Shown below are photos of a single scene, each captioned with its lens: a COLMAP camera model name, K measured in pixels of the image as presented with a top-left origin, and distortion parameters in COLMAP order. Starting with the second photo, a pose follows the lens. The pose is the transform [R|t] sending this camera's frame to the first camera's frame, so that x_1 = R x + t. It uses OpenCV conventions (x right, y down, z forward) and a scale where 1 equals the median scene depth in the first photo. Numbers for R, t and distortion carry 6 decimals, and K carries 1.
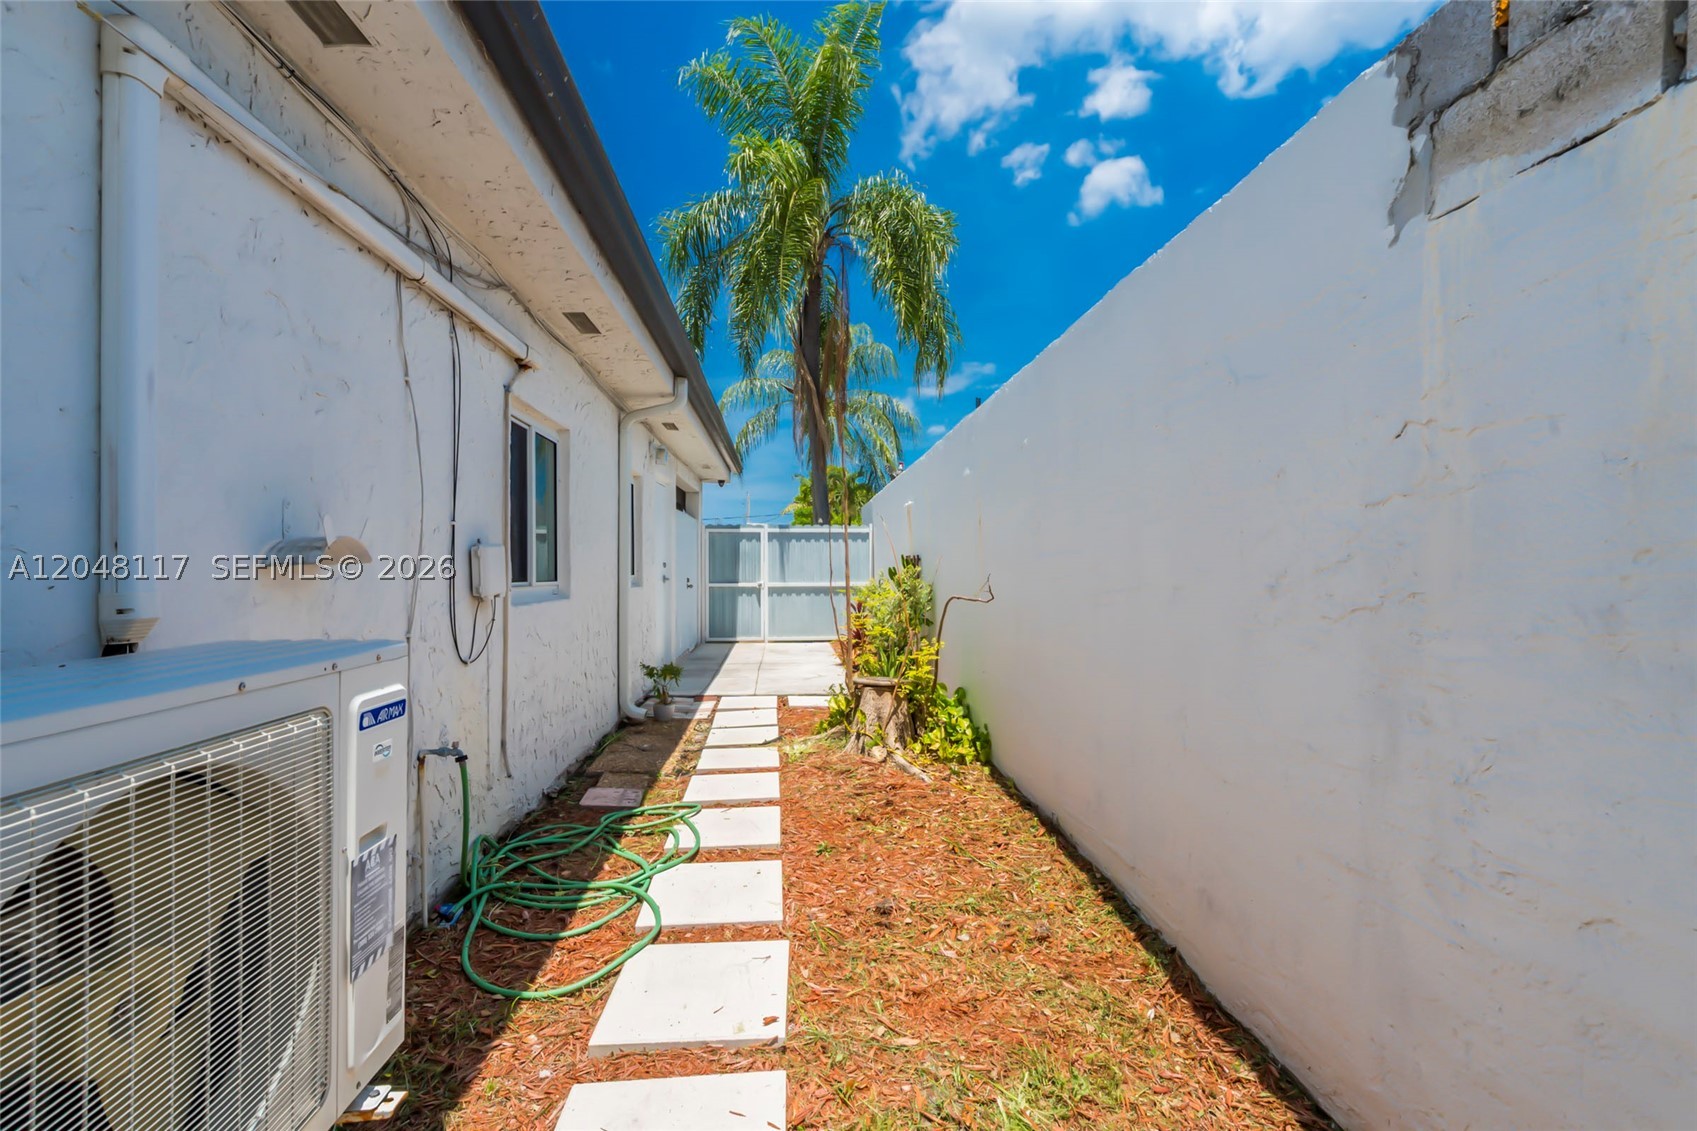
lens RADIAL K [[763.9, 0, 848.5], [0, 763.9, 565.5], [0, 0, 1]] dist [-0.021152, 0.000128]
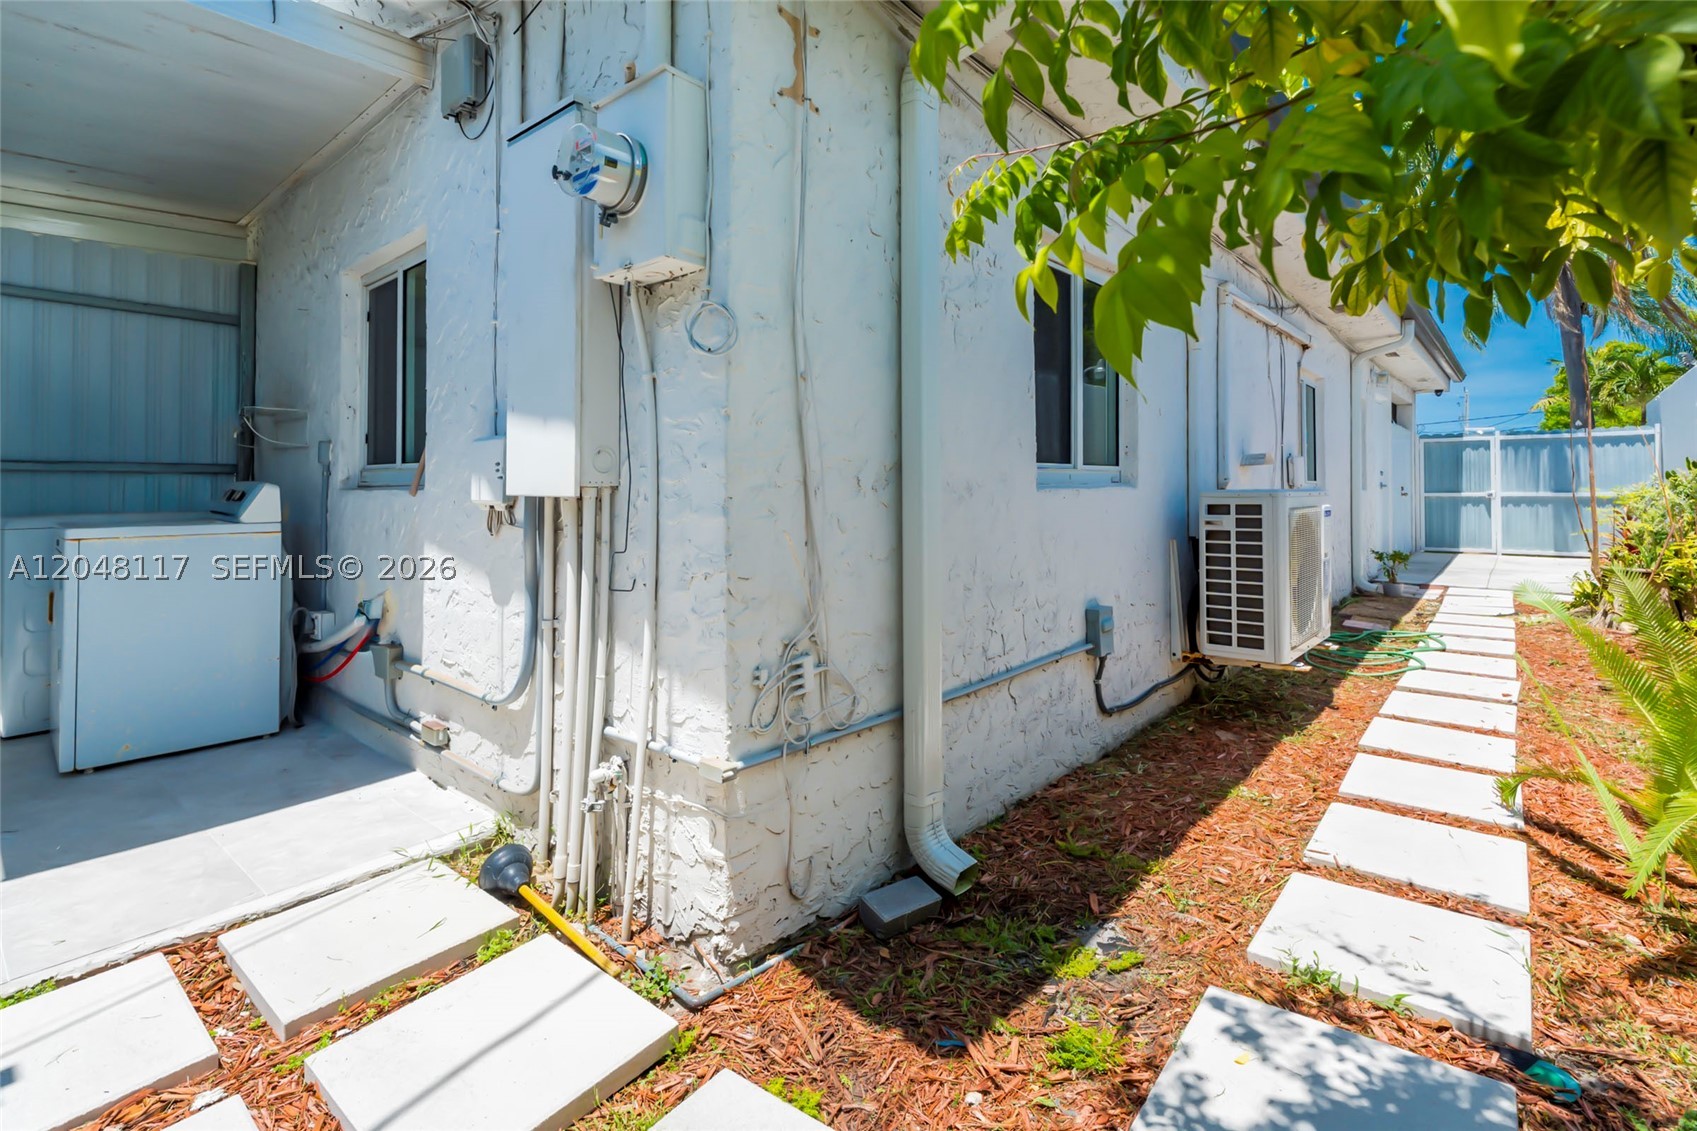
lens RADIAL K [[795.3, 0, 854.2], [0, 795.3, 483.2], [0, 0, 1]] dist [0.019292, 0.000693]
pose [[0.710295, -0.007466, -0.703864, 0.047257], [0.006577, 0.999970, -0.003970, 0.015527], [0.703873, -0.001810, 0.710324, -0.462148]]
